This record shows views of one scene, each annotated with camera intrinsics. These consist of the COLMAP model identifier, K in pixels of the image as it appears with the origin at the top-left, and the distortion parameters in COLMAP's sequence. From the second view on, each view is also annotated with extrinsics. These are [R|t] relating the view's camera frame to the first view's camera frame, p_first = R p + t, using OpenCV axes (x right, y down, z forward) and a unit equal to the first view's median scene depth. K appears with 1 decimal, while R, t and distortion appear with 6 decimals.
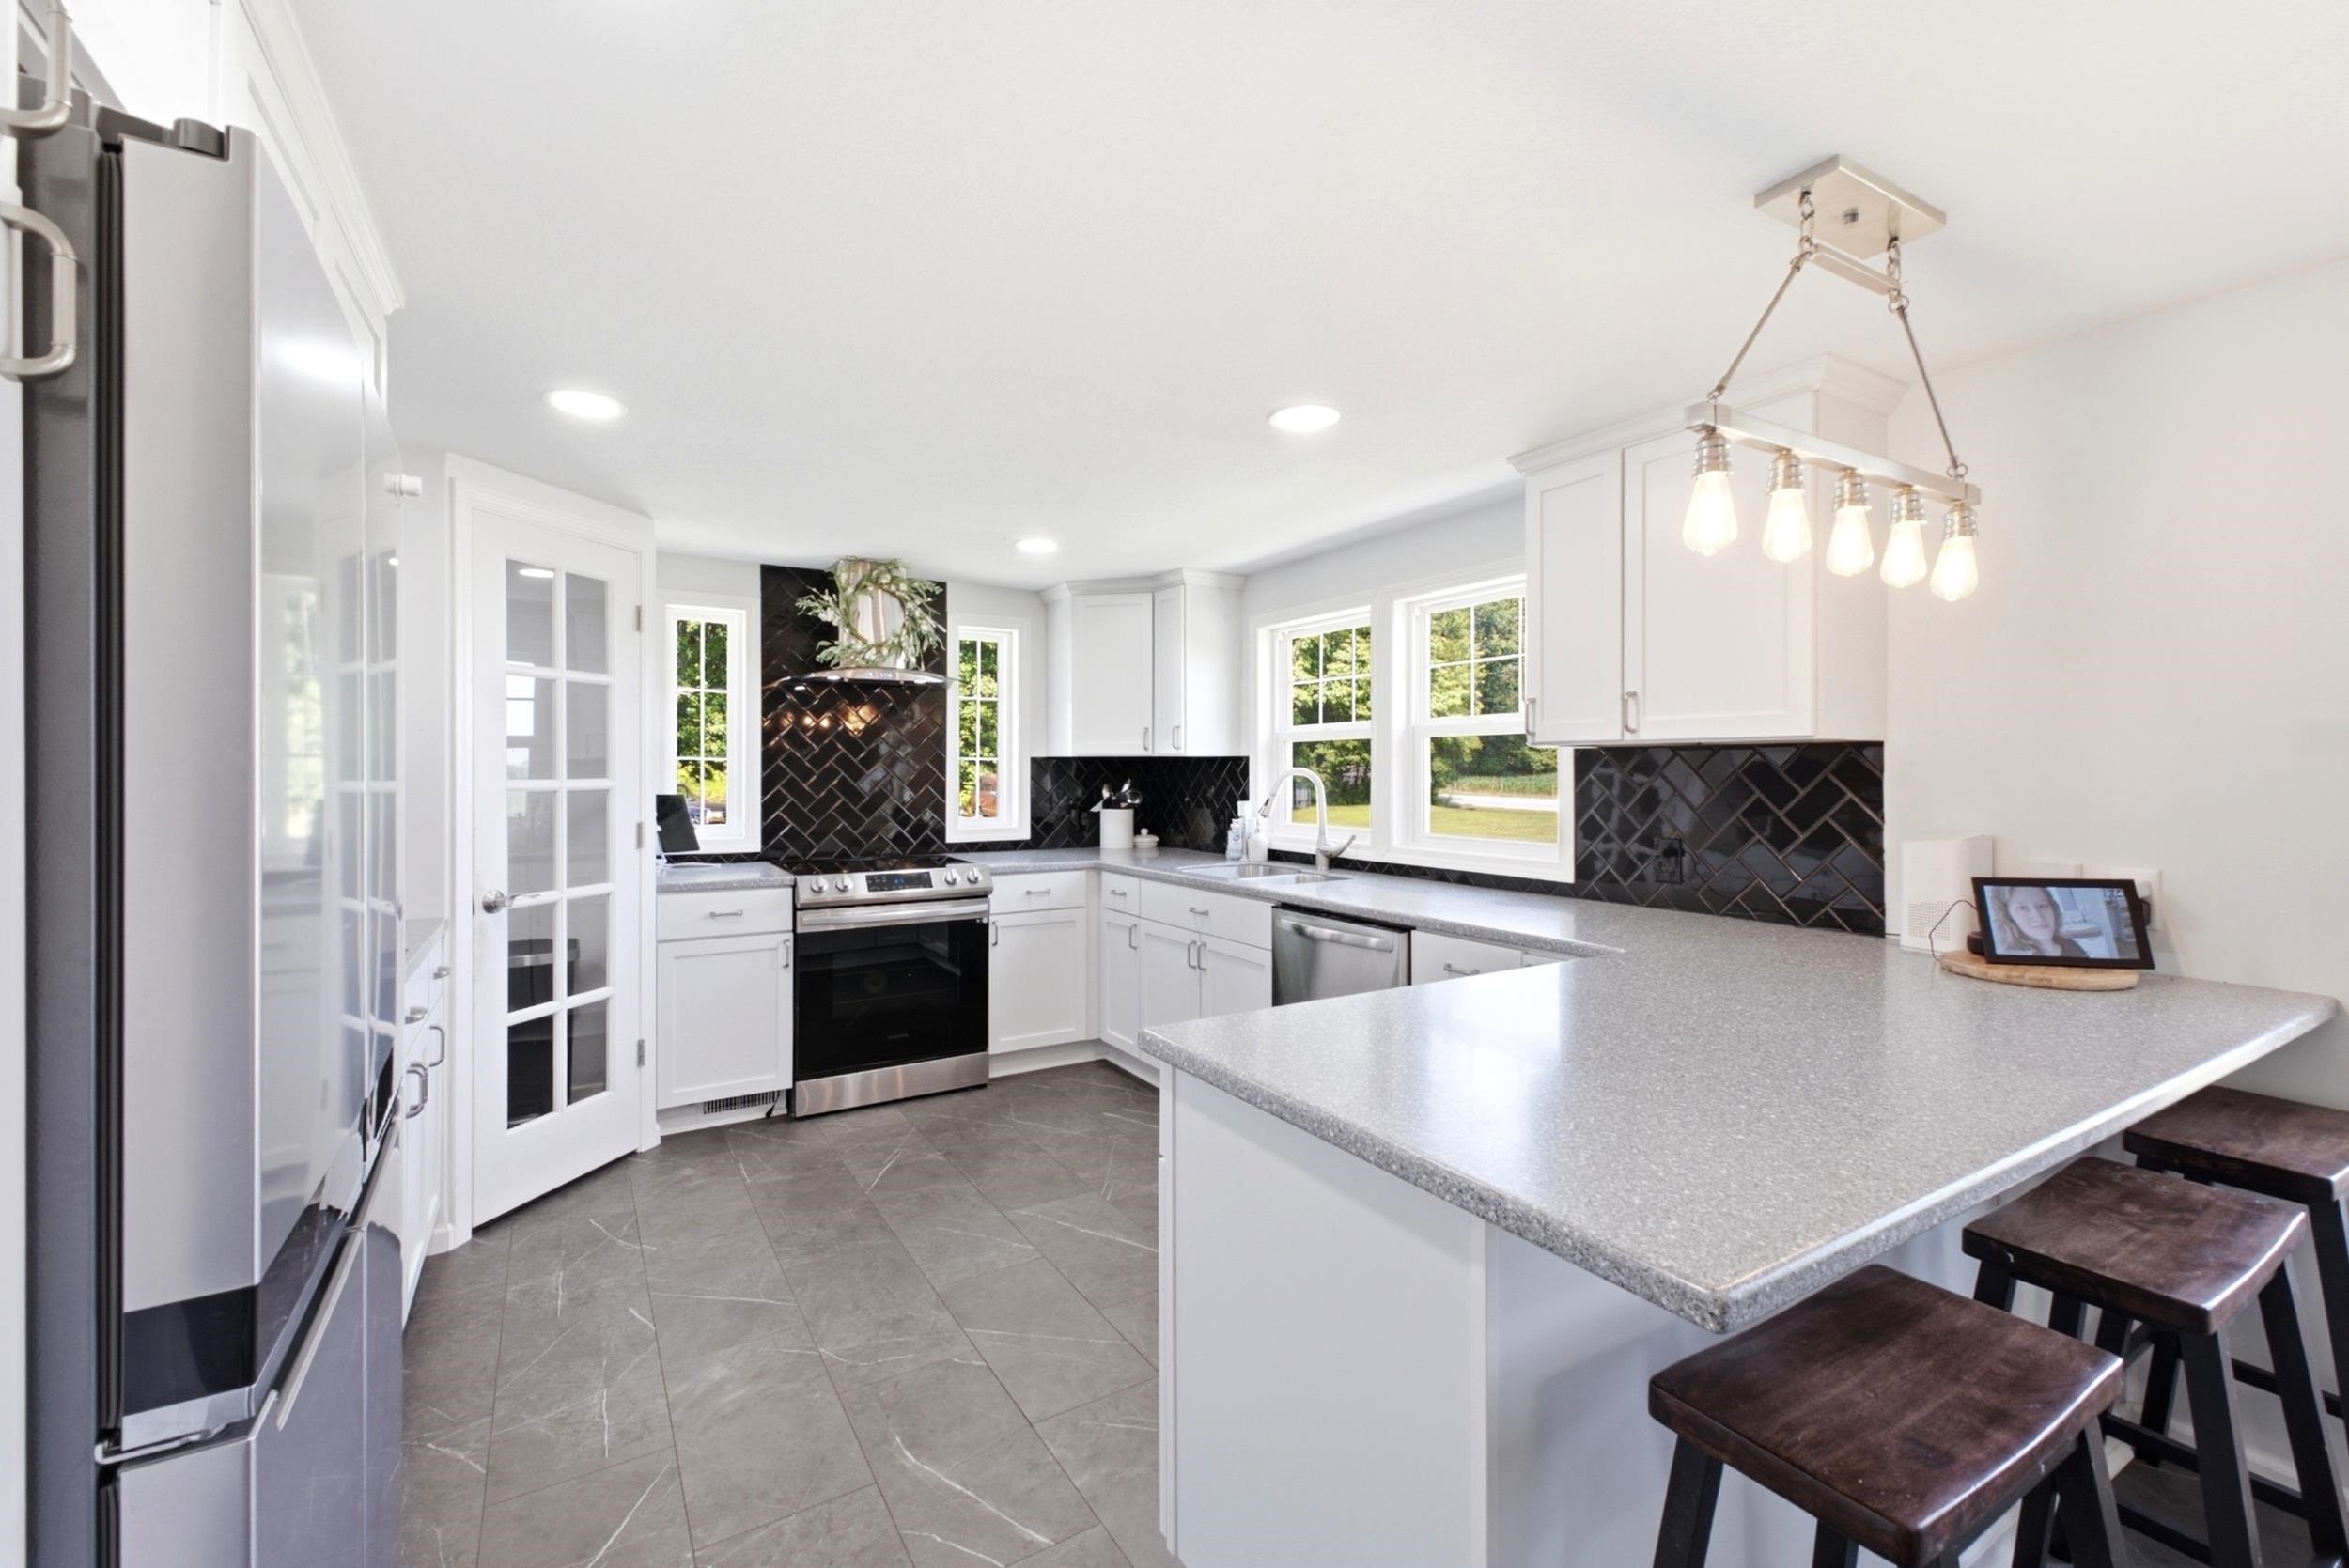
lens RADIAL K [[986.4, 0, 1157.5], [0, 986.4, 772.7], [0, 0, 1]] dist [0.004445, -0.001336]
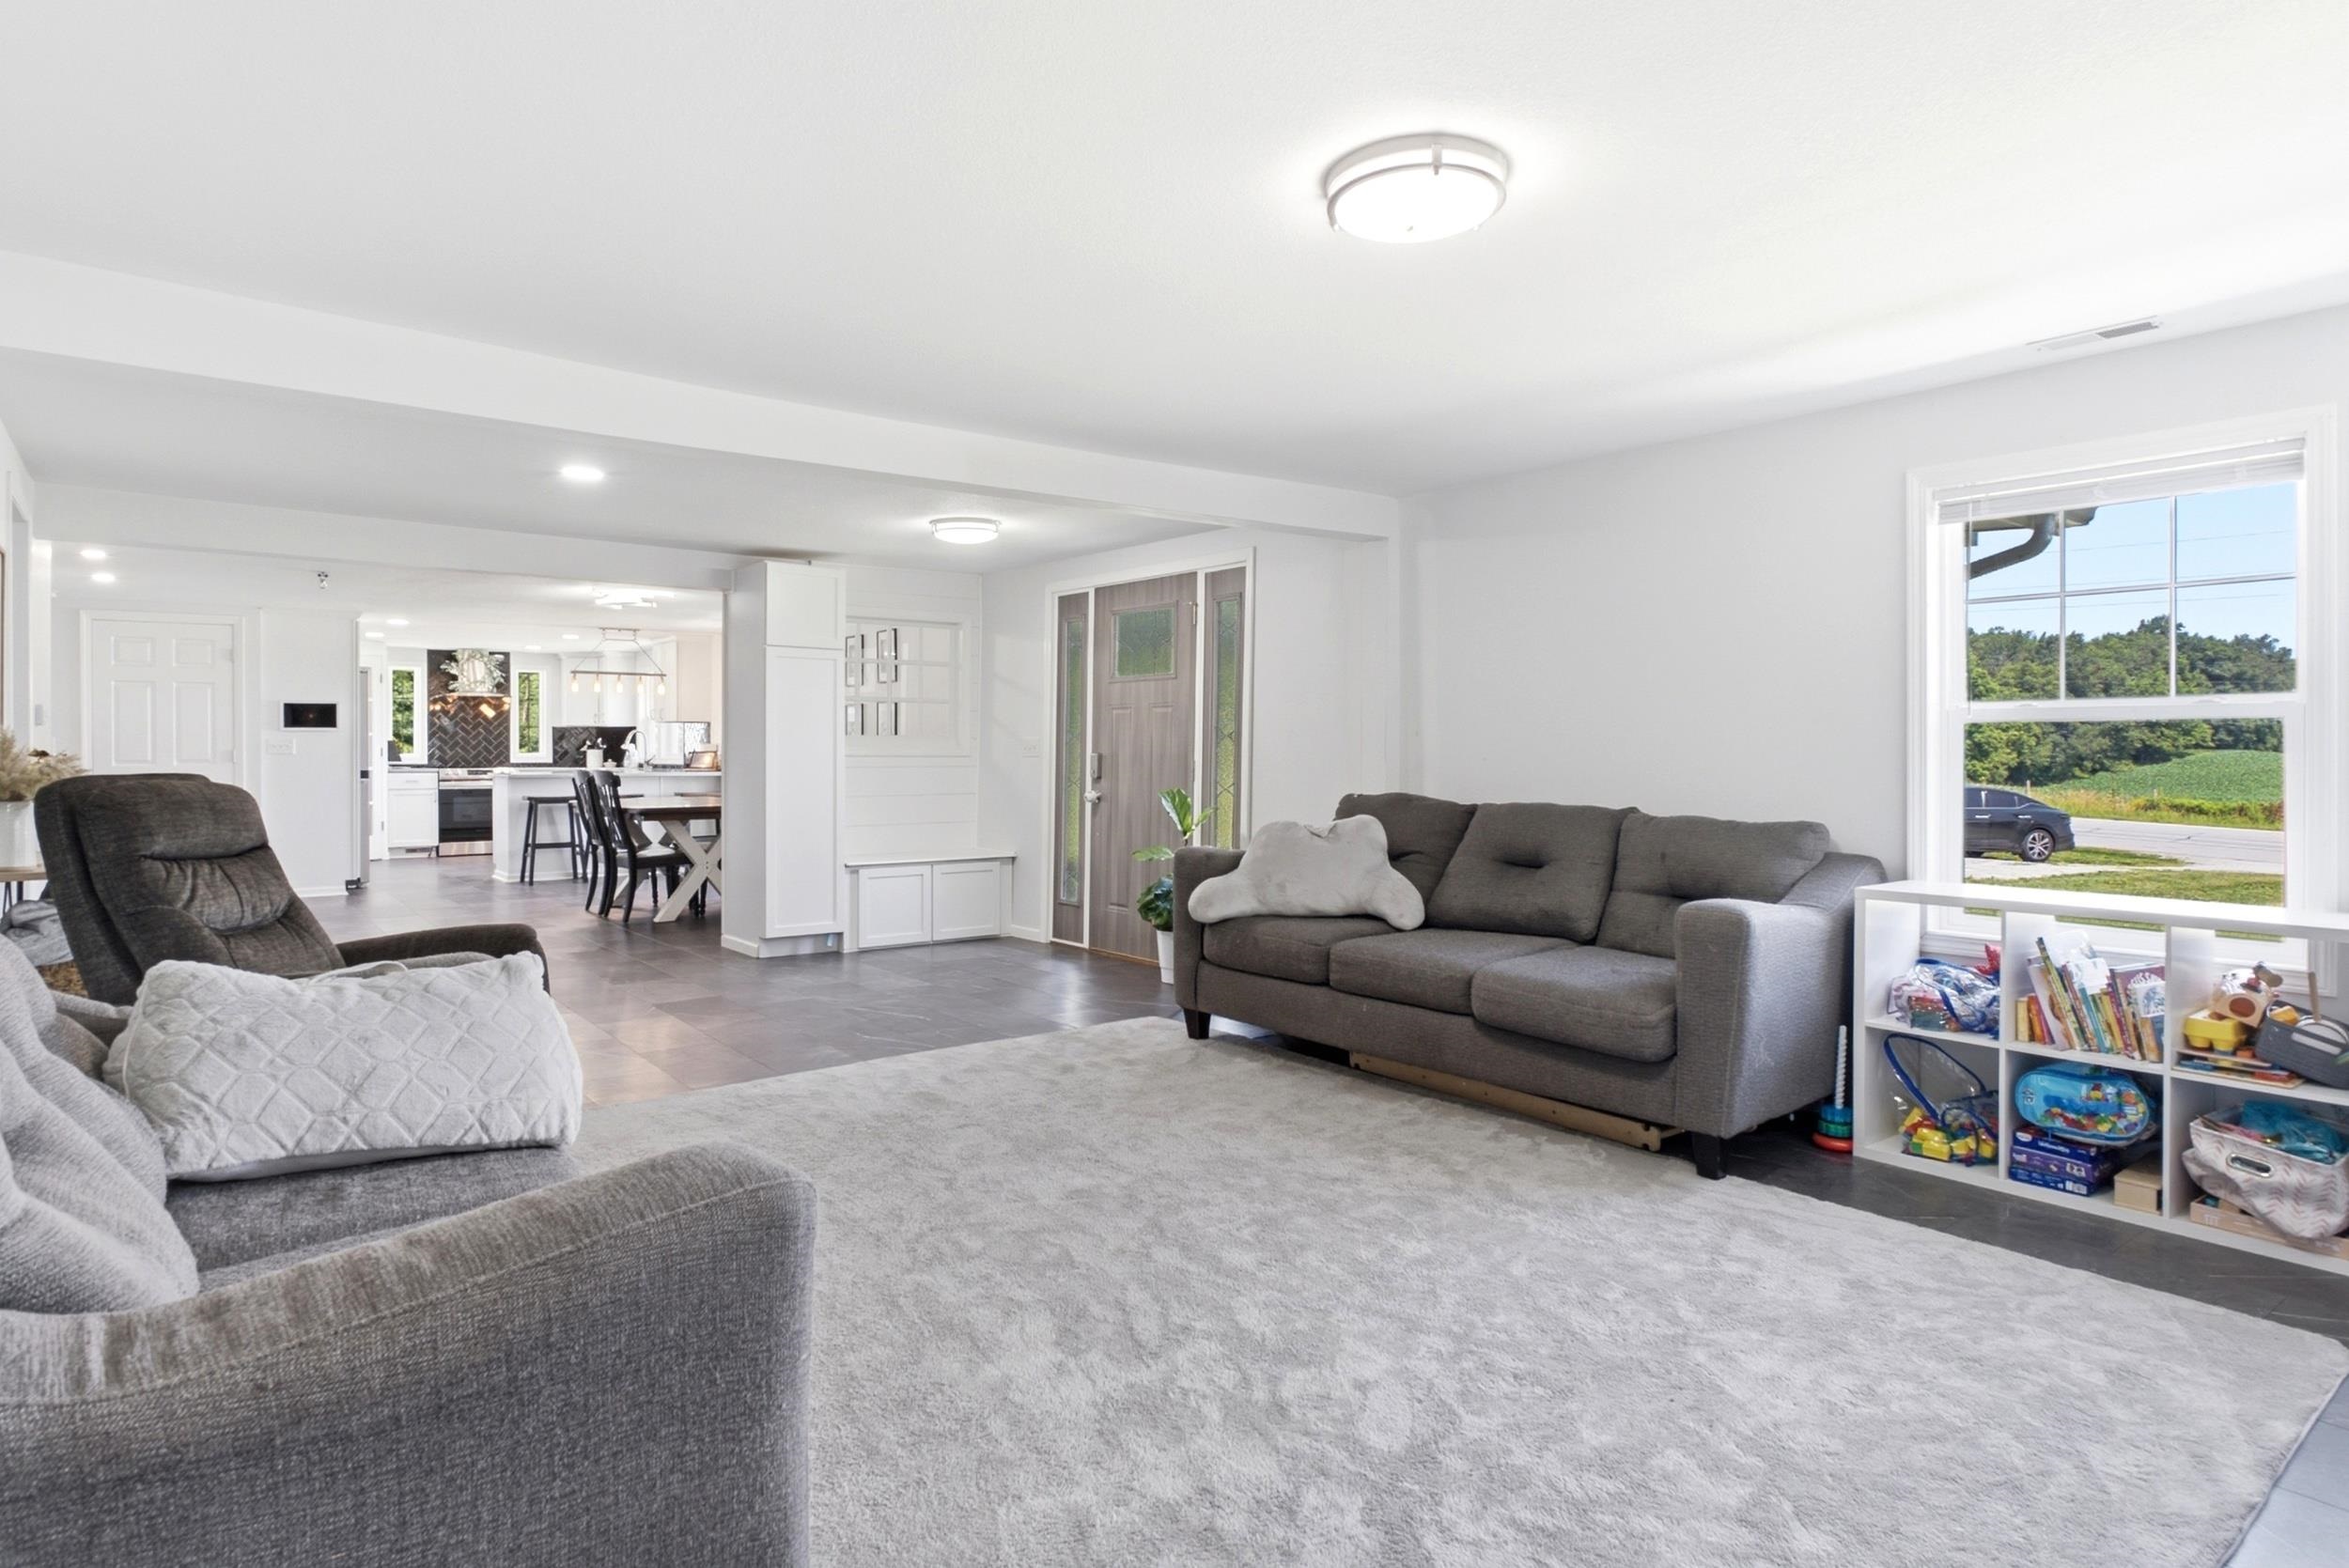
lens RADIAL K [[1325.1, 0, 1178.7], [0, 1325.1, 767.6], [0, 0, 1]] dist [-0.002468, -0.004757]
pose [[0.994206, -0.000158, 0.107491, 1.236072], [-0.001083, 0.999933, 0.011493, 0.053108], [-0.107485, -0.011542, 0.994140, -2.773458]]
